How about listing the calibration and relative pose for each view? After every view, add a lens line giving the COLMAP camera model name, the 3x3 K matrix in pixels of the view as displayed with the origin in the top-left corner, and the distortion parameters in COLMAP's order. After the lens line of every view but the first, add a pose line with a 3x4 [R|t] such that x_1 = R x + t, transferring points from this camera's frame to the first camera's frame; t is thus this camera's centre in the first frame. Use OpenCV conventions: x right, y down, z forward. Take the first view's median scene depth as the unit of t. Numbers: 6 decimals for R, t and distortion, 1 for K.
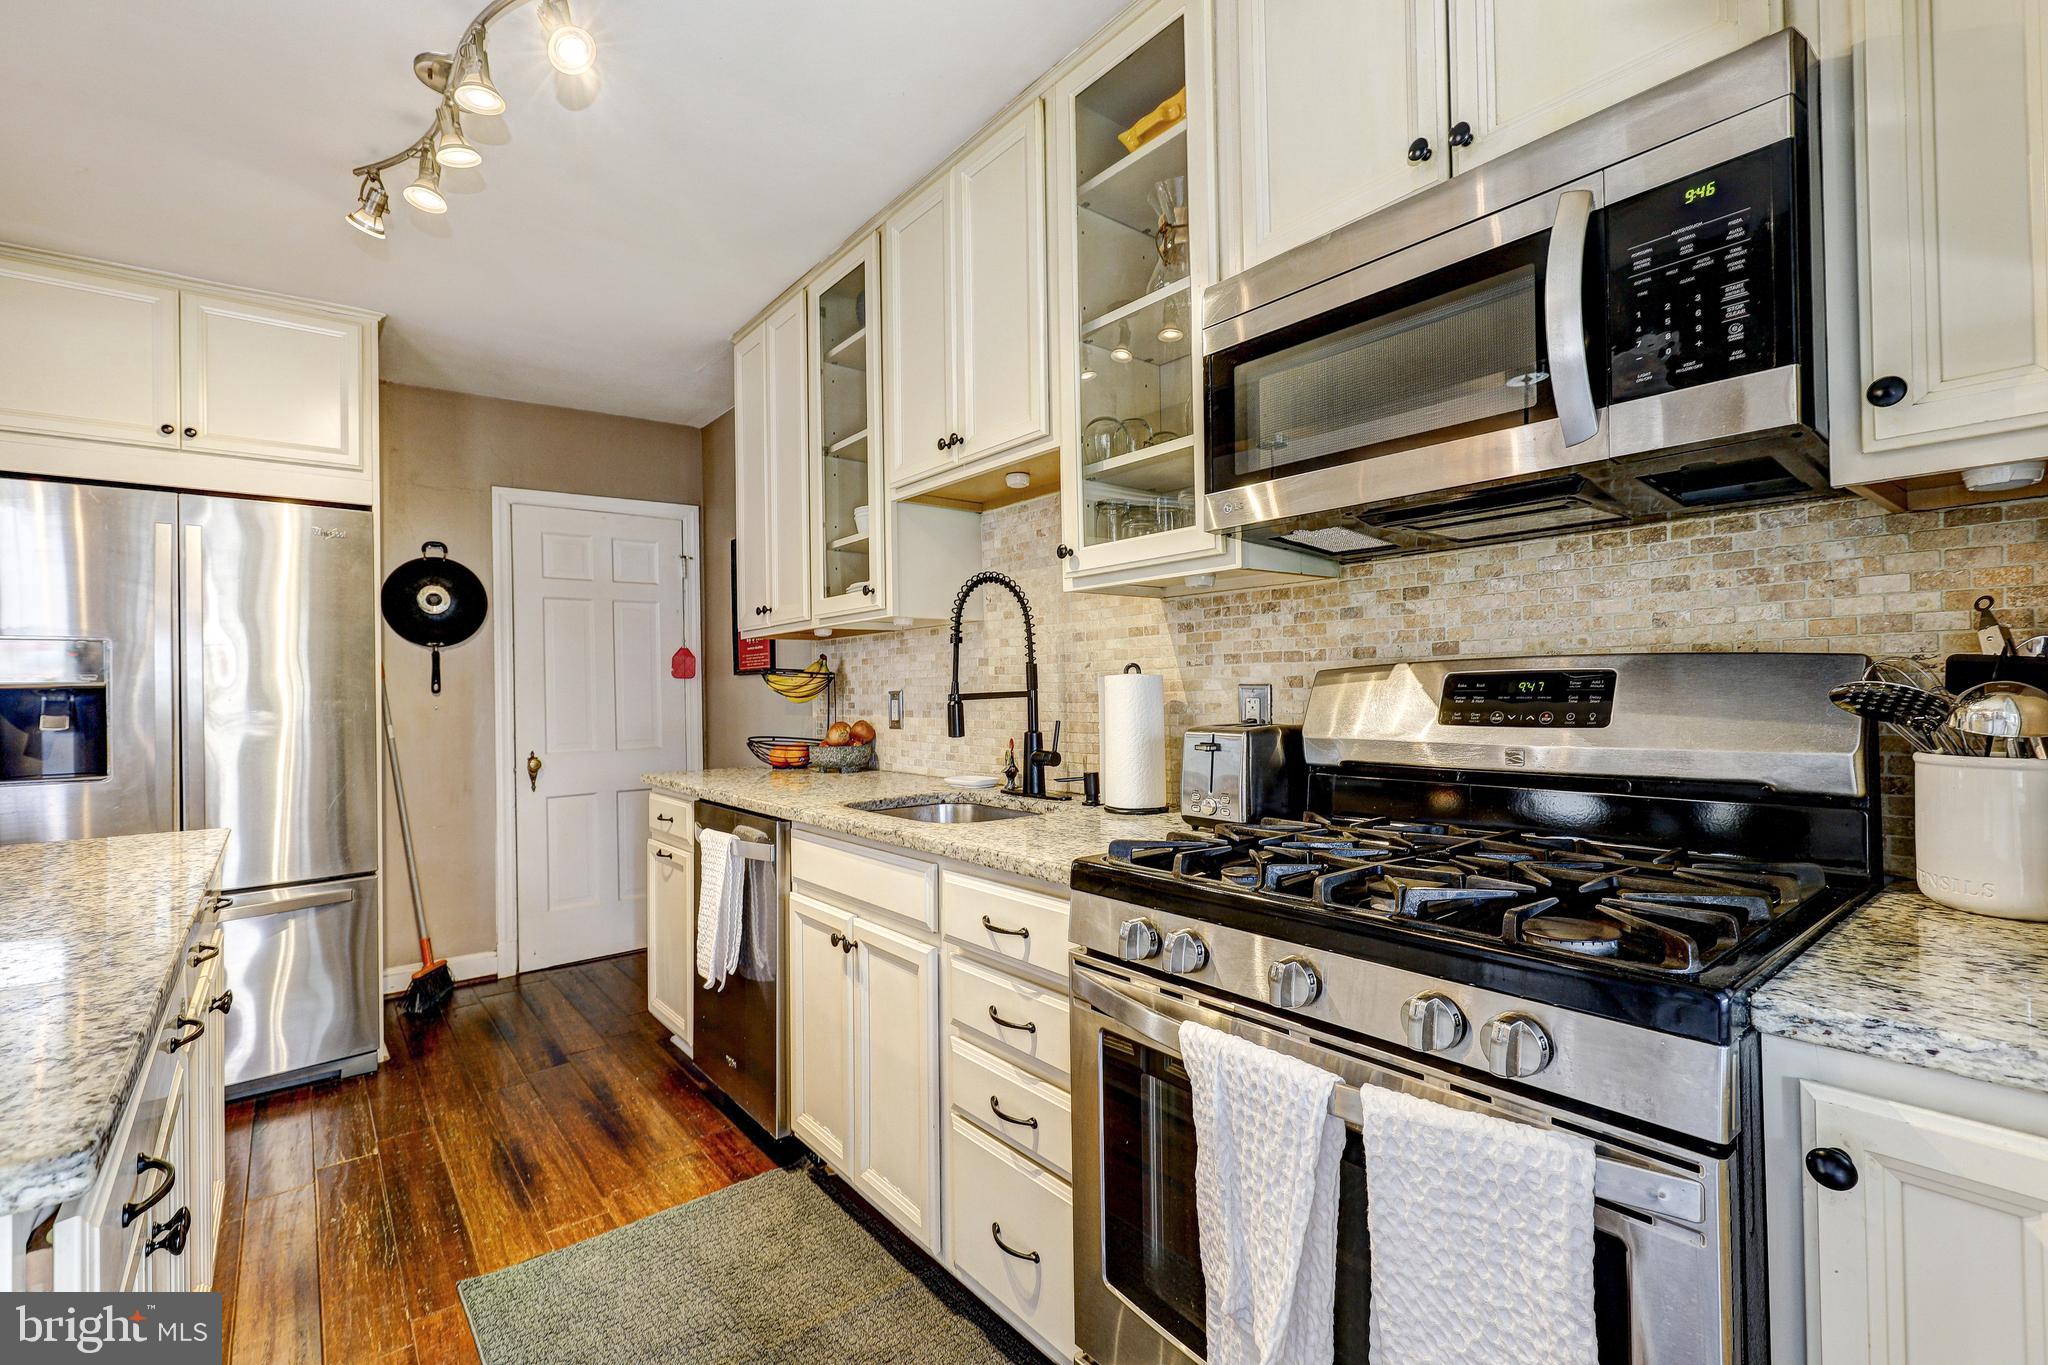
lens RADIAL K [[919.4, 0, 1030.0], [0, 919.4, 682.7], [0, 0, 1]] dist [0.001432, 0.000125]
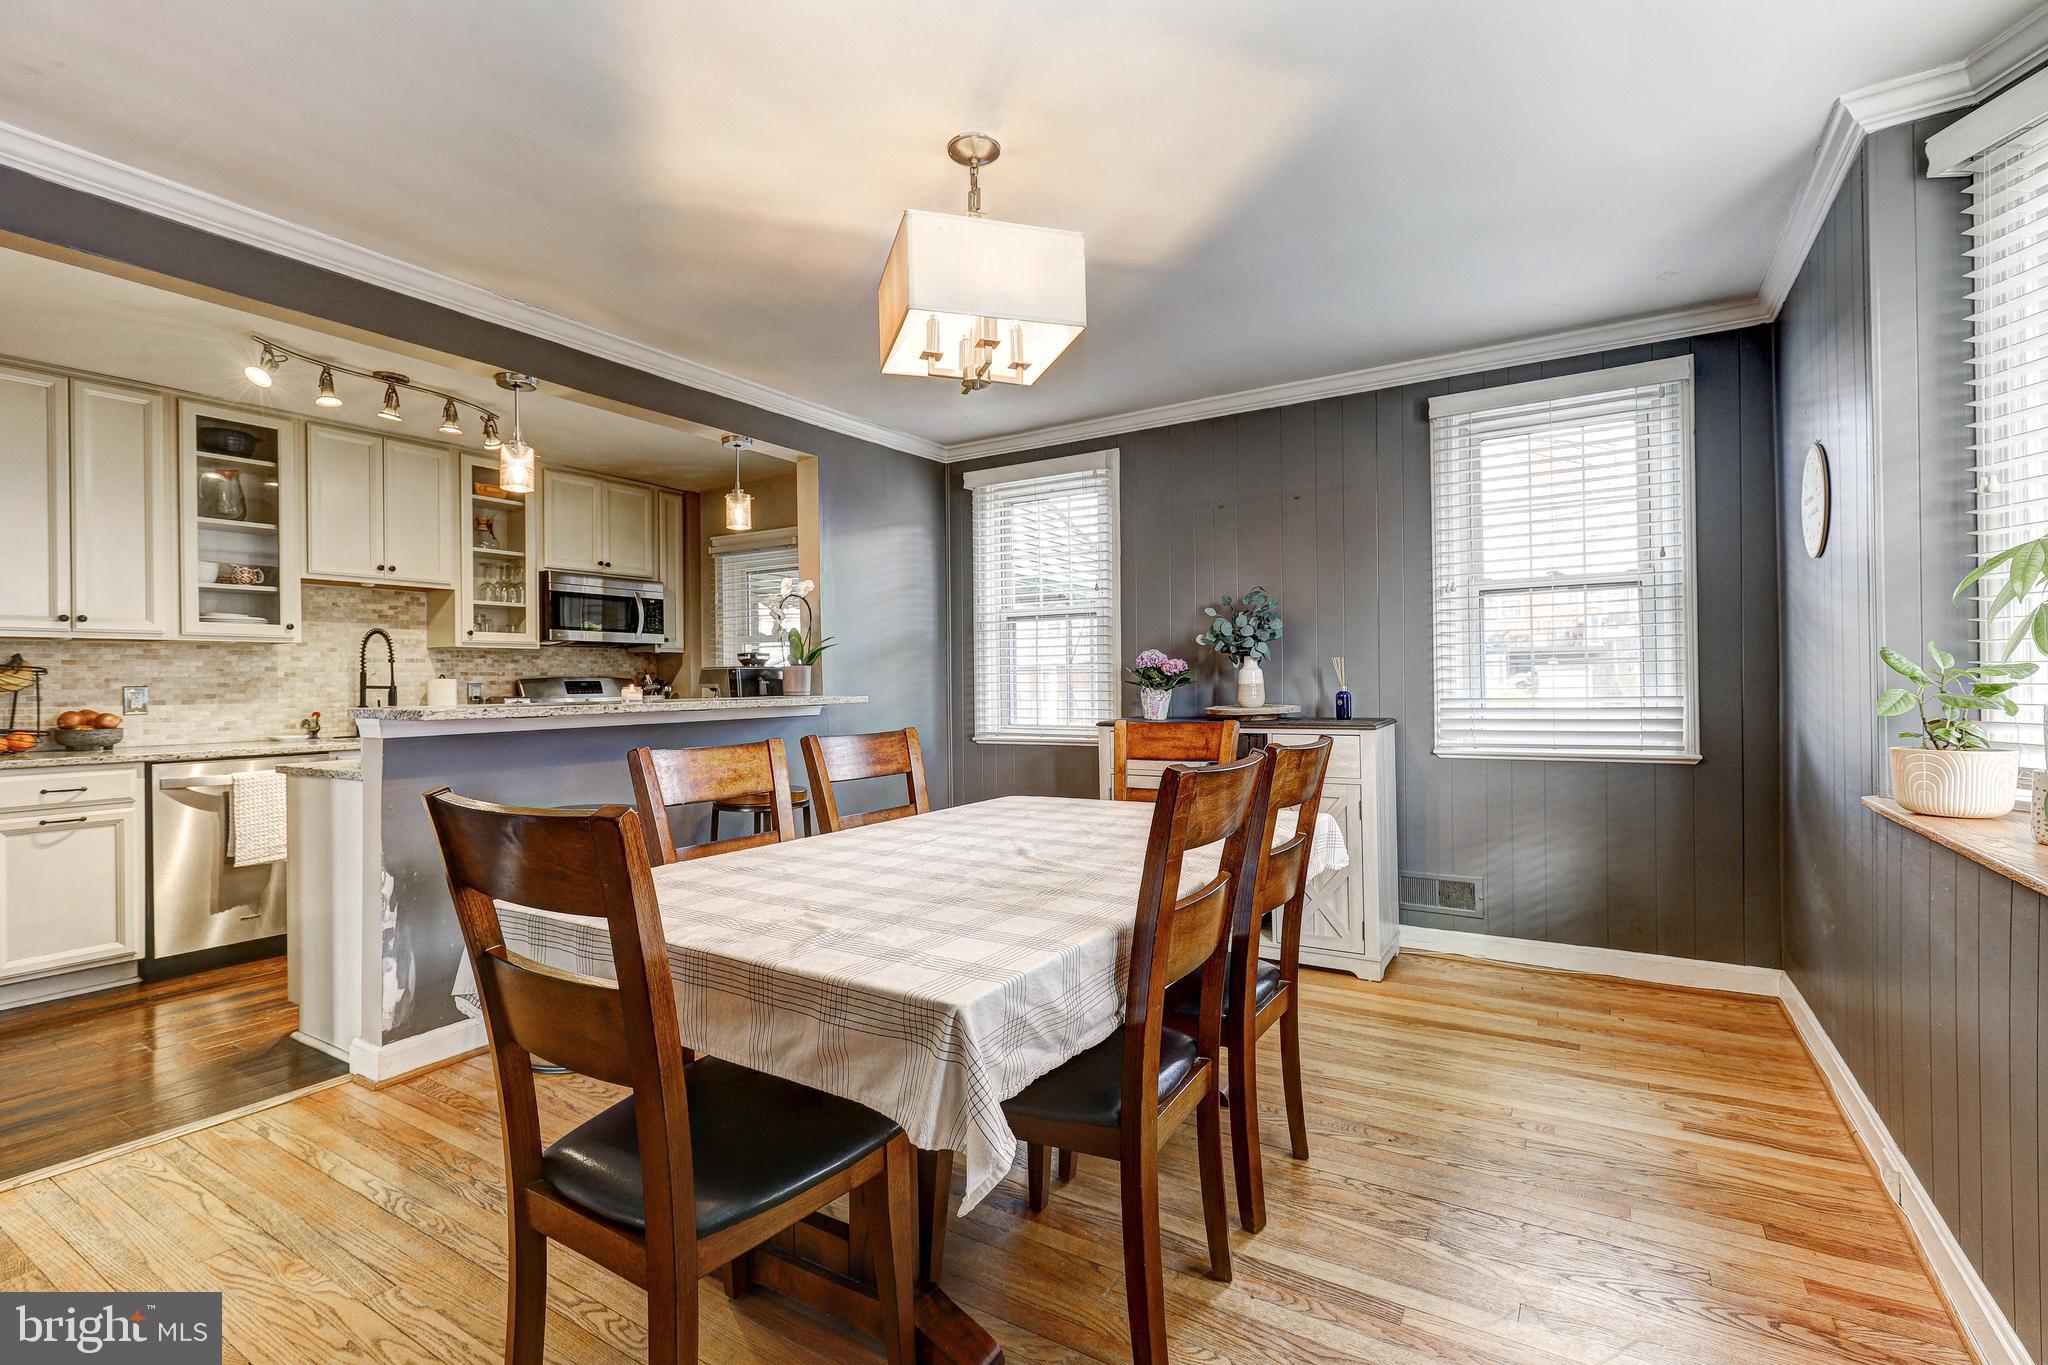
lens RADIAL K [[922.5, 0, 1033.6], [0, 922.5, 680.9], [0, 0, 1]] dist [0.000534, 0.000826]
pose [[-0.326198, 0.019987, 0.945090, -2.753708], [0.009209, 0.999796, -0.017965, 0.055475], [-0.945257, 0.002843, -0.326316, 0.294024]]
